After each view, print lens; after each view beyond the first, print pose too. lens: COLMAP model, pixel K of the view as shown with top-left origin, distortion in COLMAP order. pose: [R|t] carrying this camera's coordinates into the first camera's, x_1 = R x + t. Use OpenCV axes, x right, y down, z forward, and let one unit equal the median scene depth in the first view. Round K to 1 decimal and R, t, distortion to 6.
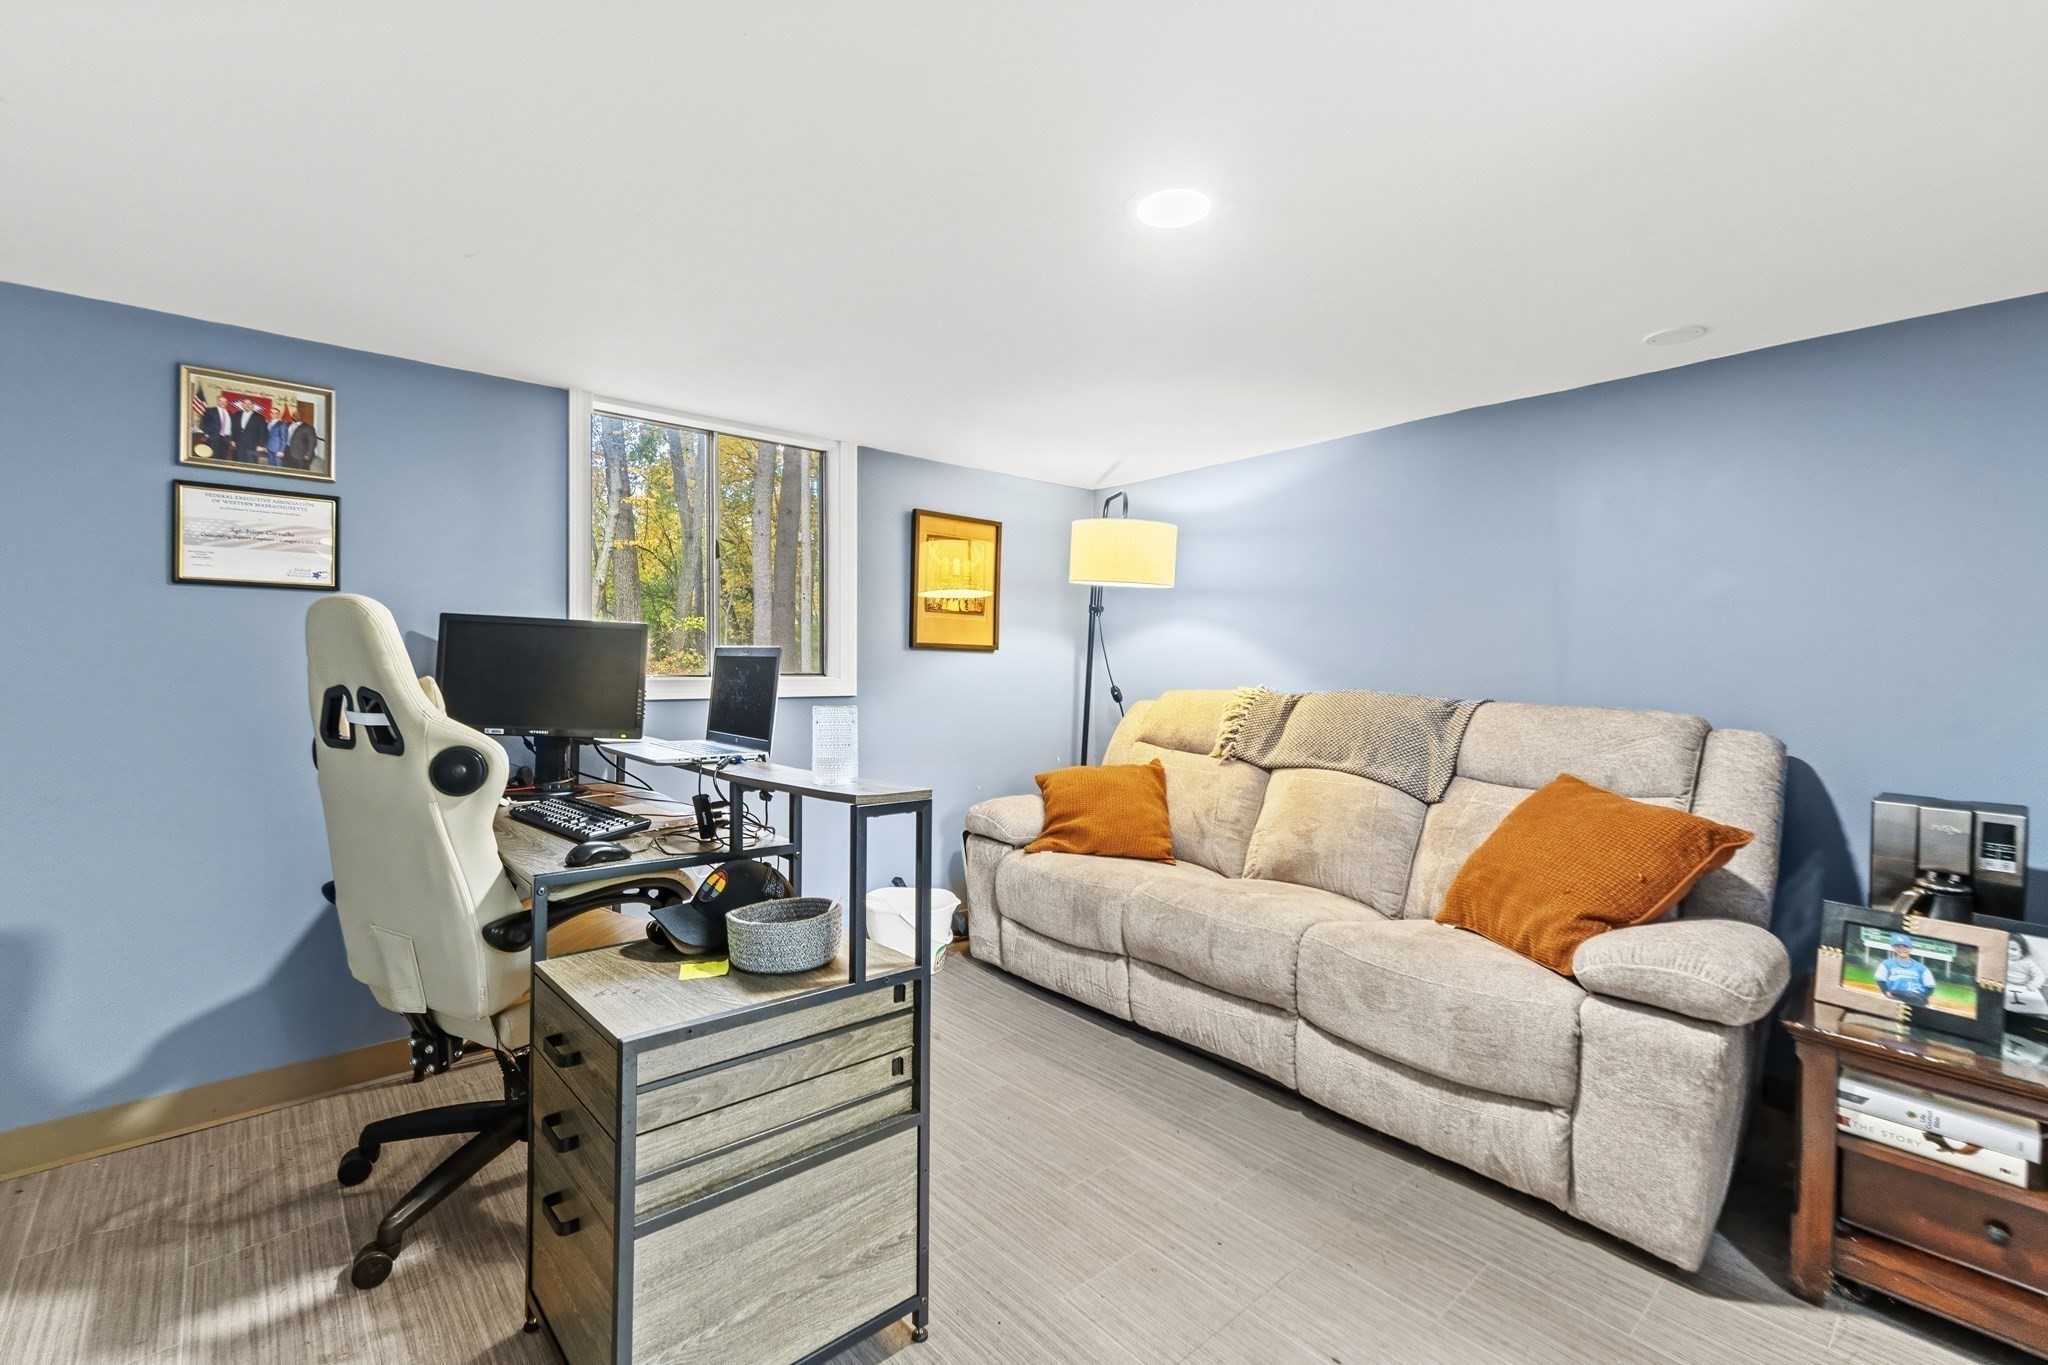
lens RADIAL K [[879.6, 0, 1023.4], [0, 879.6, 688.7], [0, 0, 1]] dist [0.002441, -0.000340]
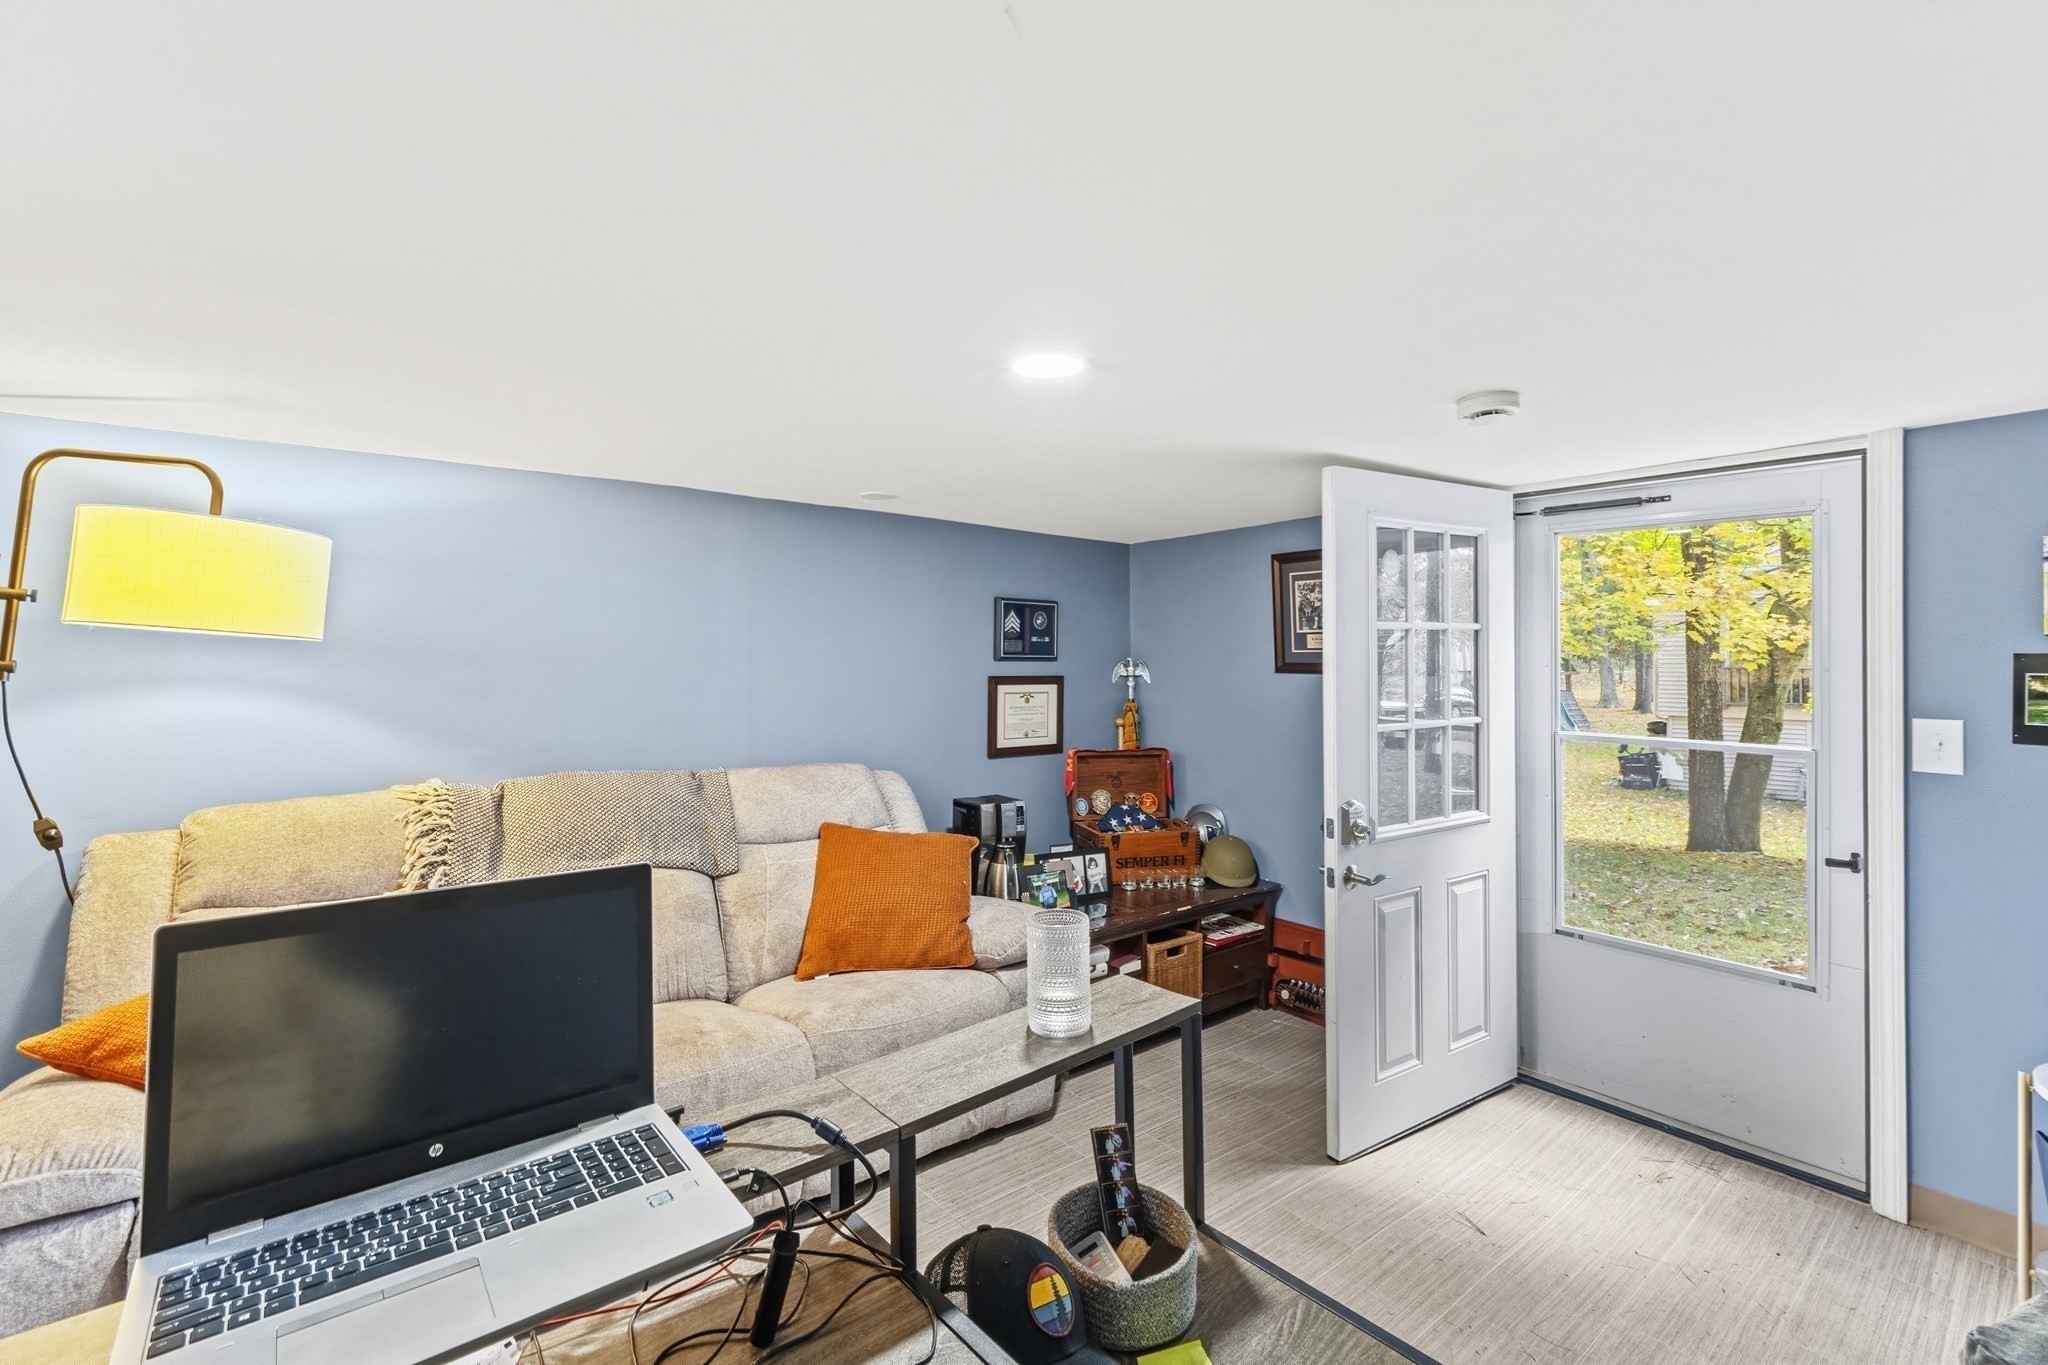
lens RADIAL K [[879.6, 0, 1023.4], [0, 879.6, 688.7], [0, 0, 1]] dist [0.002441, -0.000340]
pose [[0.021447, -0.038945, 0.999011, -0.568331], [0.020567, 0.999047, 0.038505, -0.124988], [-0.999558, 0.019721, 0.022228, 0.658468]]
